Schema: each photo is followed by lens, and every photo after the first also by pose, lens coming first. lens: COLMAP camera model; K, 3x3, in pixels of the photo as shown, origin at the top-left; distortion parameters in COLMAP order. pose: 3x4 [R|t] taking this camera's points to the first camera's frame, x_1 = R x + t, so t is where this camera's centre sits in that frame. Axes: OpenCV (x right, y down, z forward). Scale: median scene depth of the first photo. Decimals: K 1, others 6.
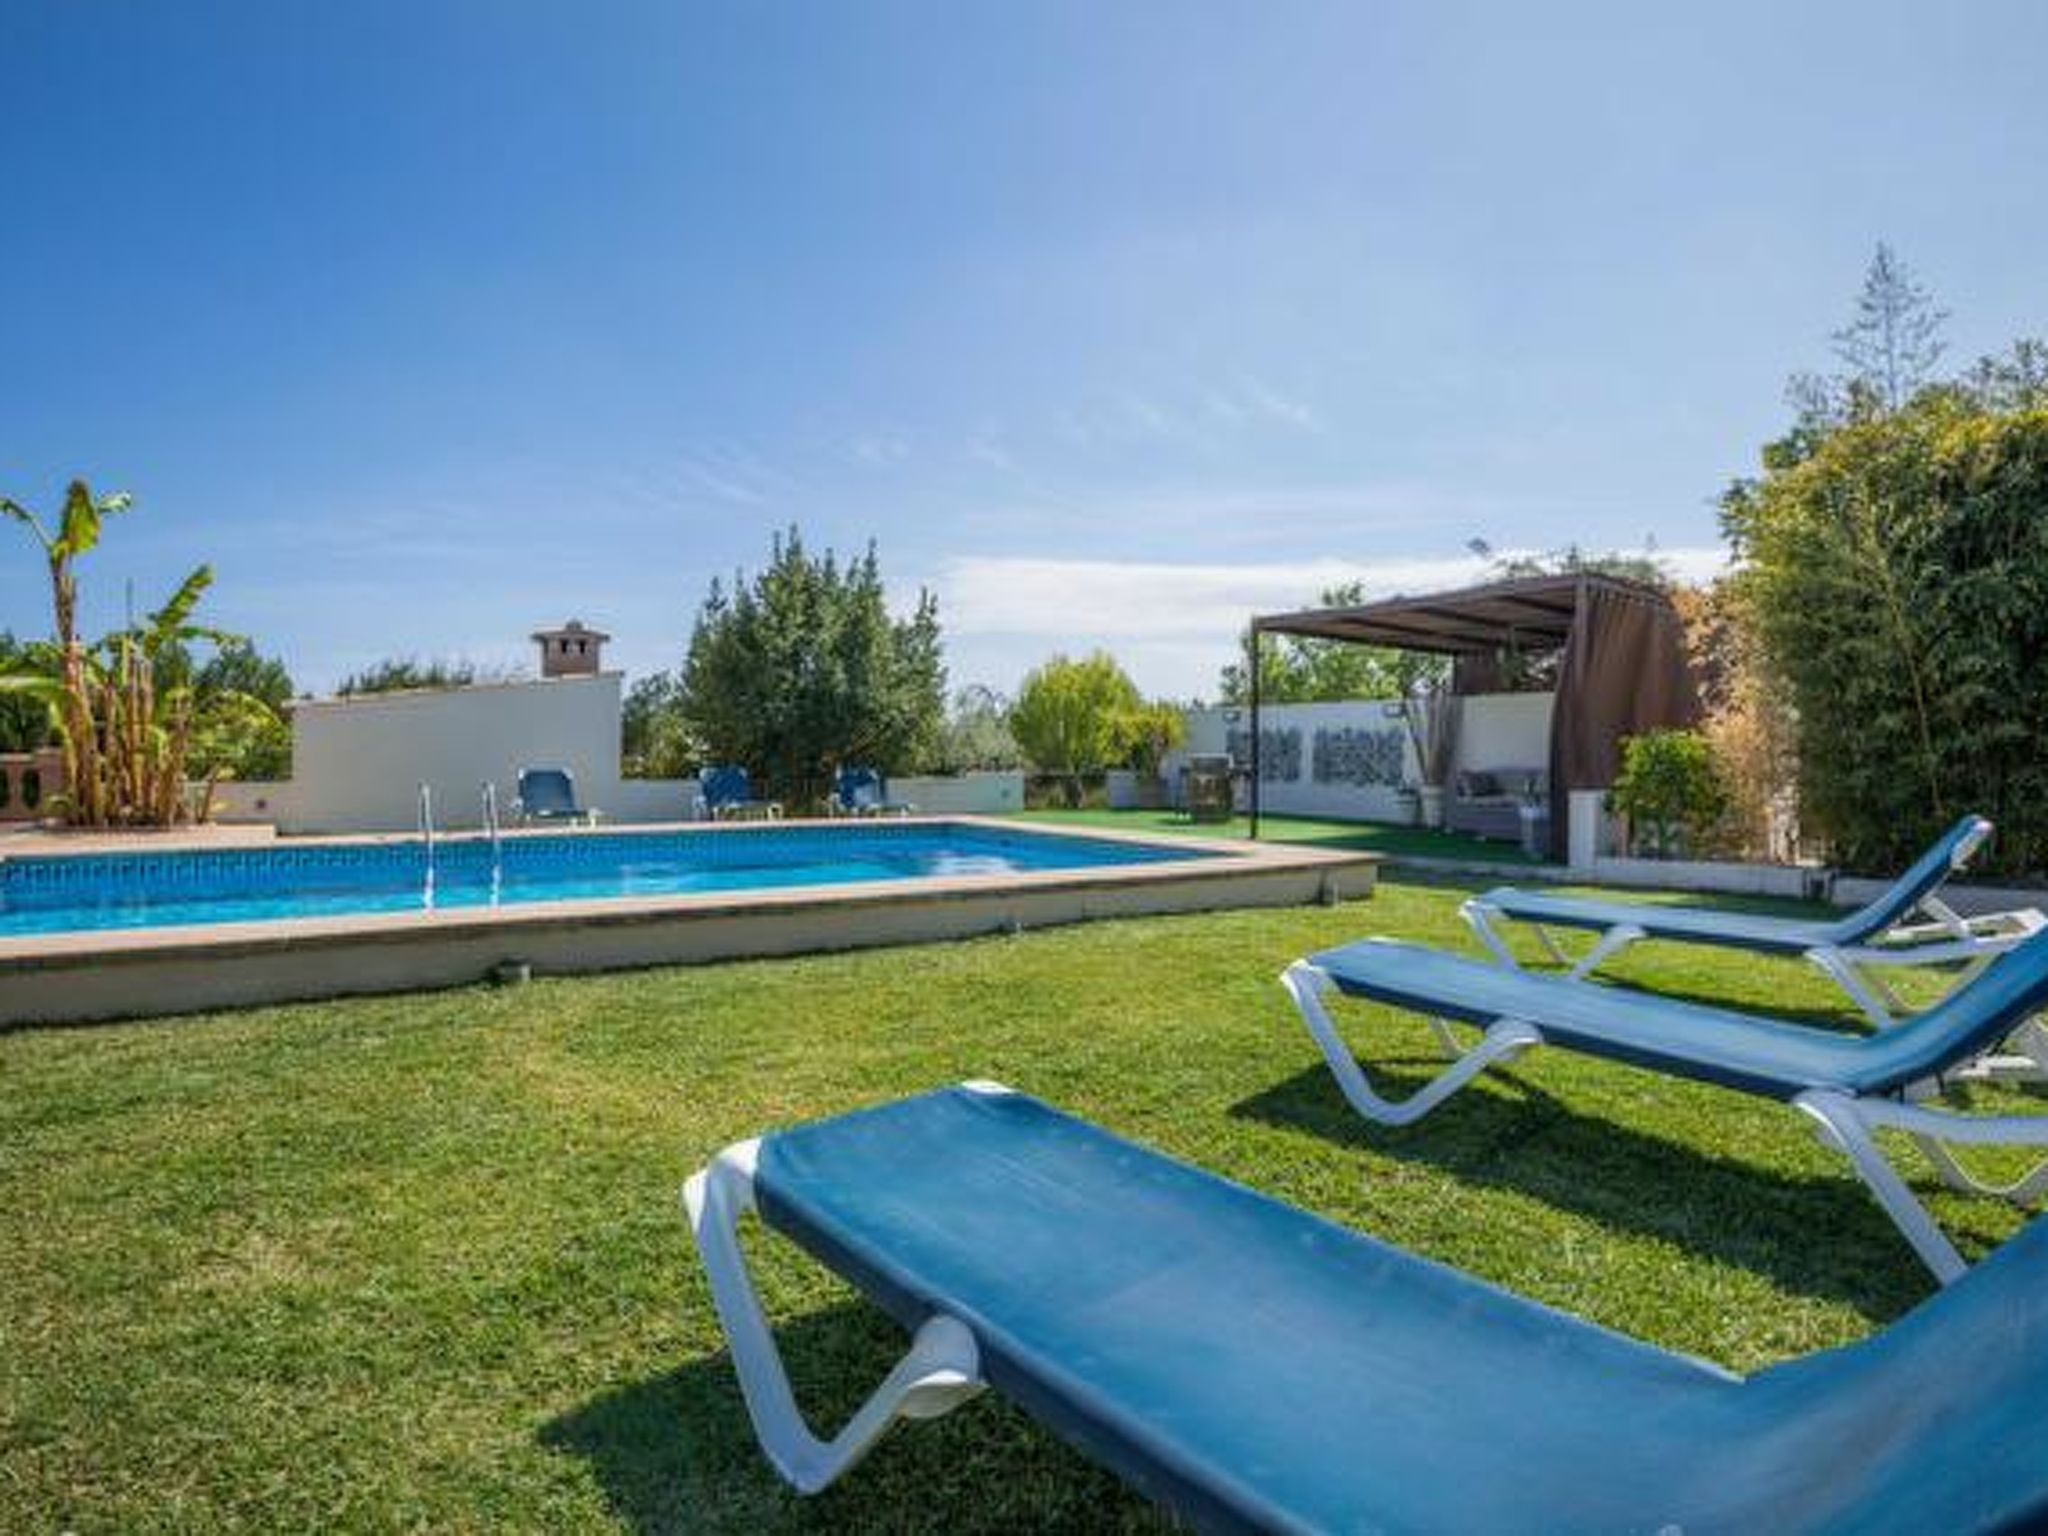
lens RADIAL K [[1060.5, 0, 1031.8], [0, 1060.5, 757.4], [0, 0, 1]] dist [-0.050510, 0.015982]
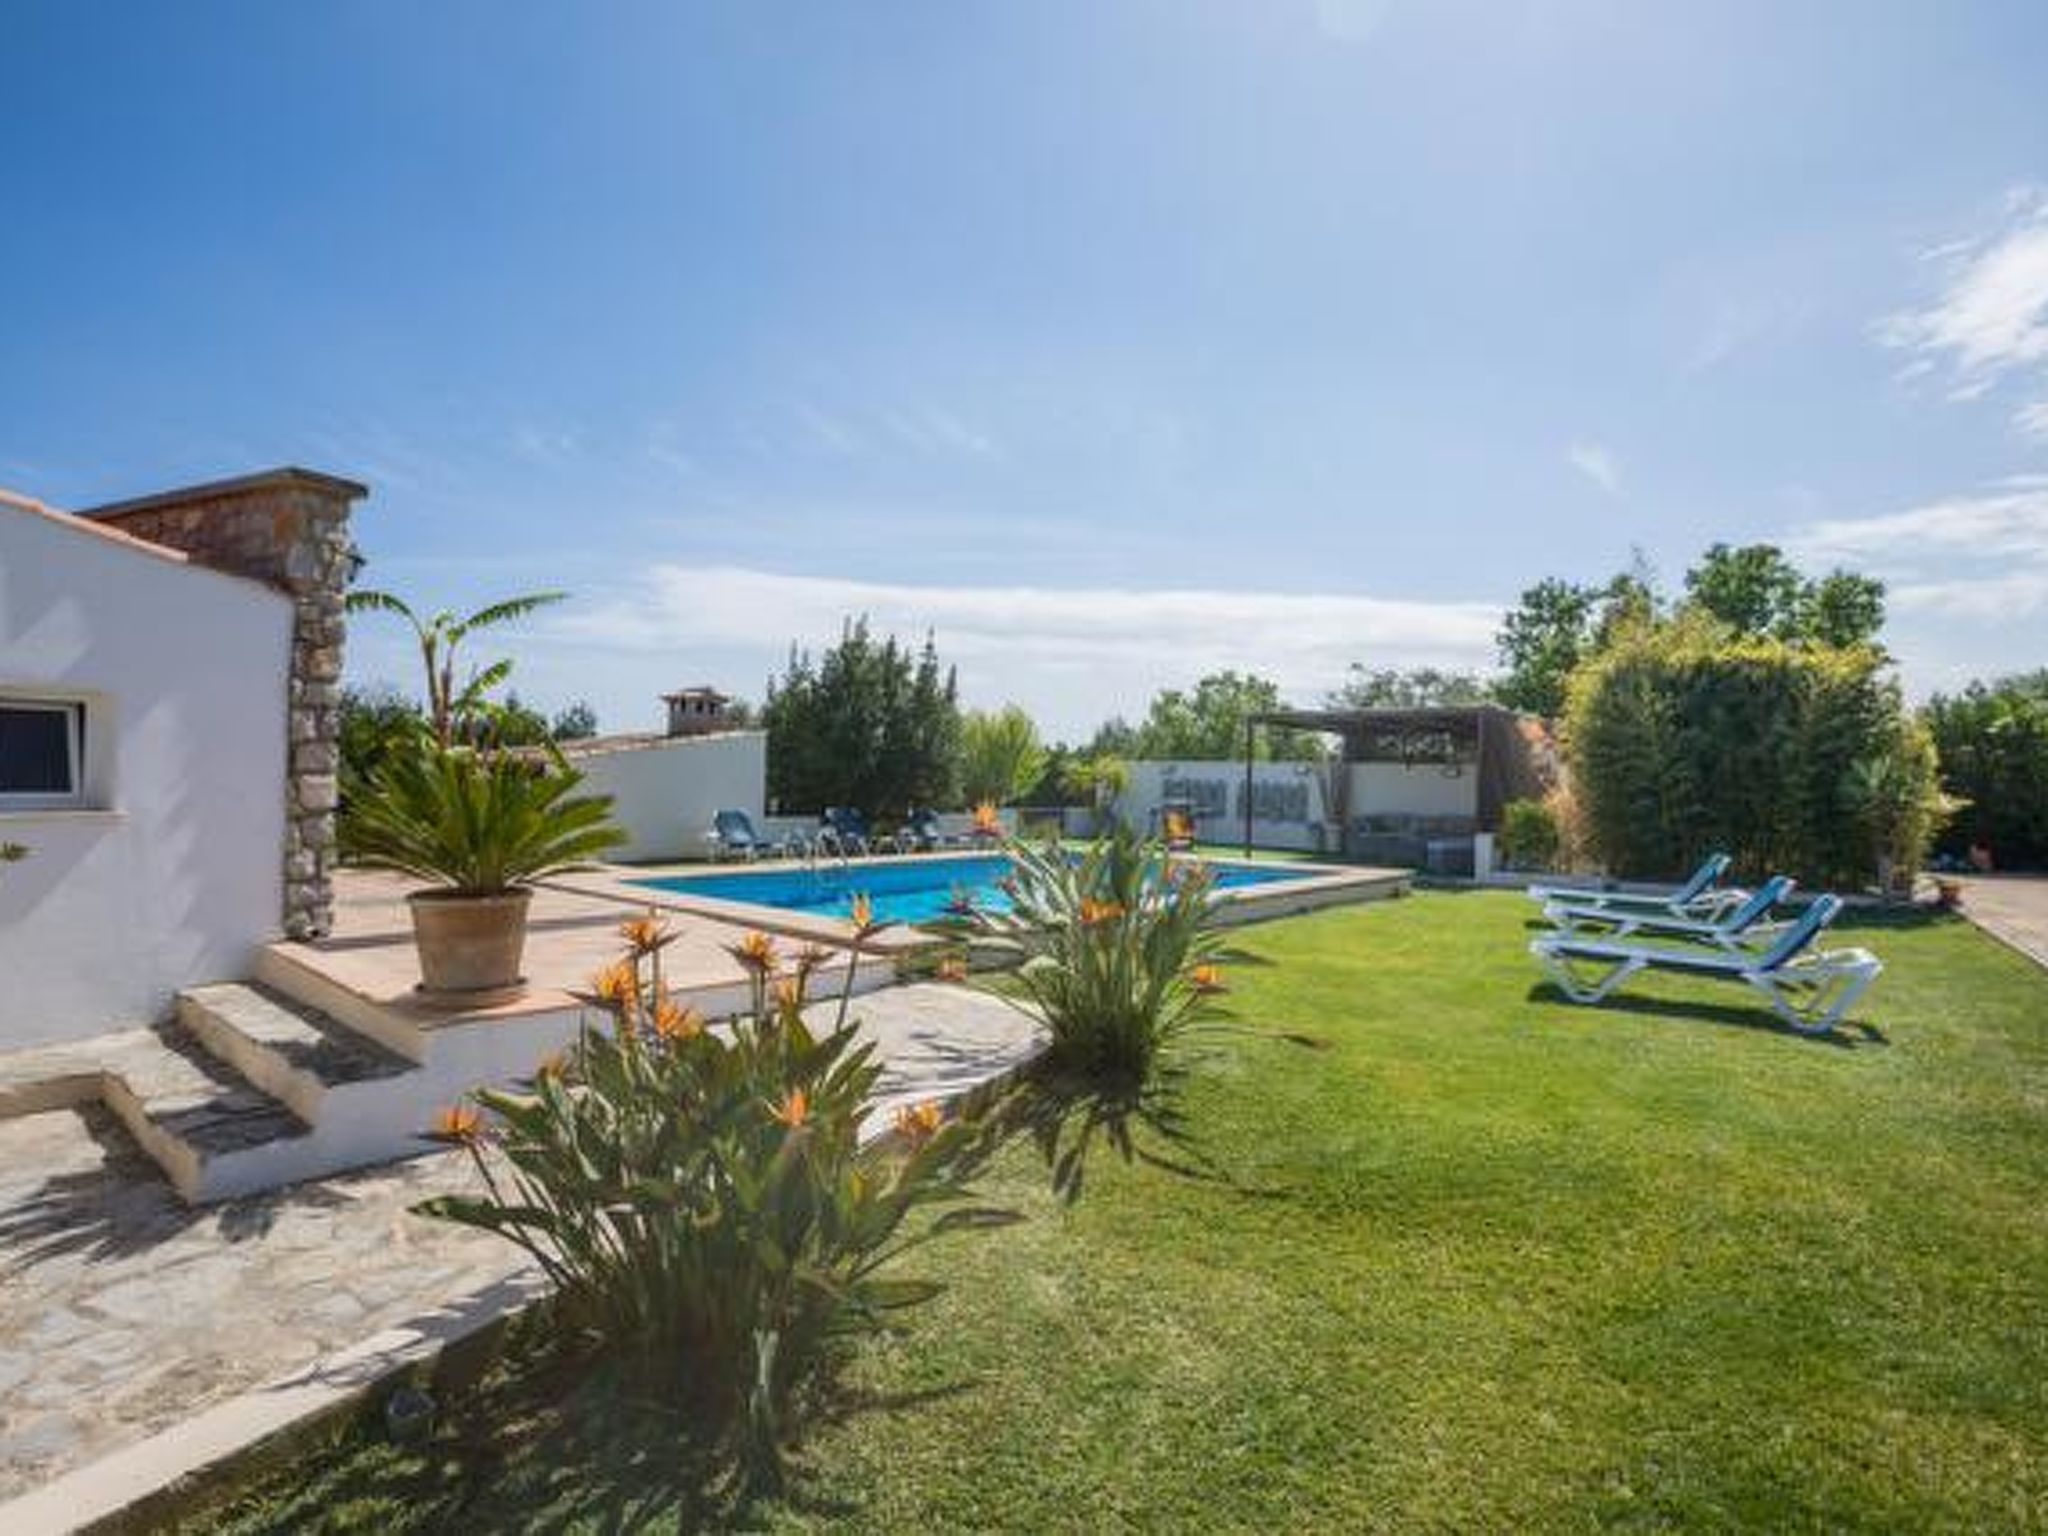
lens RADIAL K [[1060.5, 0, 1031.4], [0, 1060.5, 763.4], [0, 0, 1]] dist [-0.050510, 0.015982]
pose [[0.963489, 0.020270, 0.266979, -0.399946], [-0.017171, 0.999755, -0.013937, -0.029199], [-0.267197, 0.008844, 0.963601, -0.291249]]
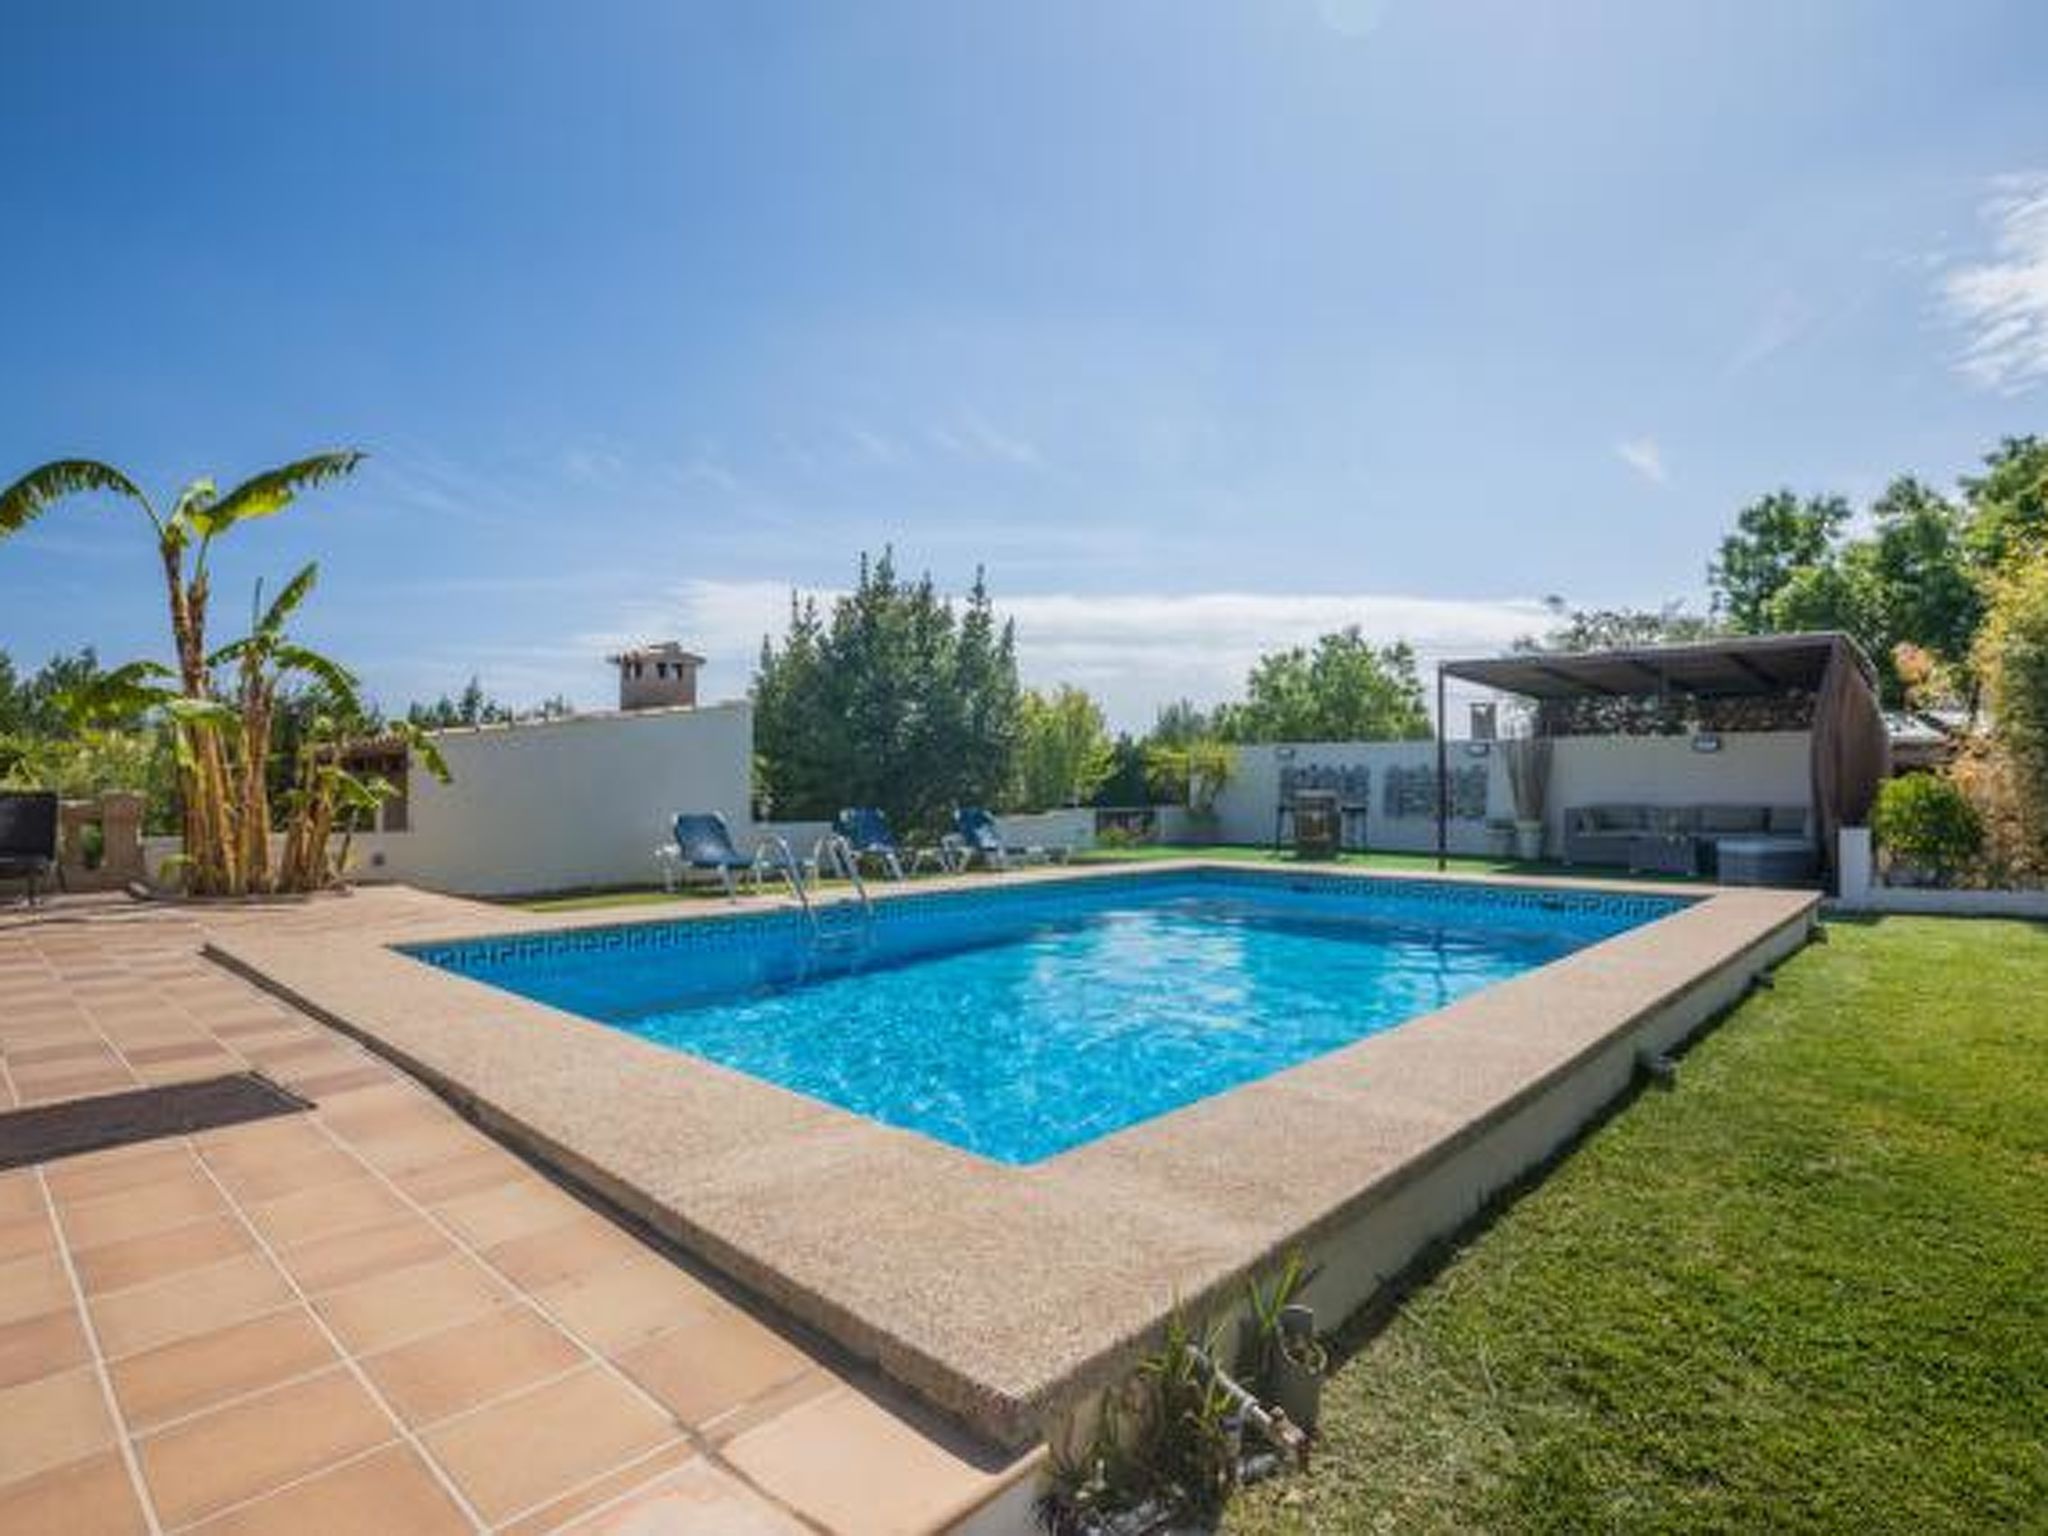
lens RADIAL K [[1066.6, 0, 1024.9], [0, 1066.6, 754.8], [0, 0, 1]] dist [-0.038840, 0.002596]
pose [[0.974668, 0.005328, 0.223592, -0.346783], [0.001264, 0.999569, -0.029329, -0.008694], [-0.223652, 0.028868, 0.974241, 0.068779]]
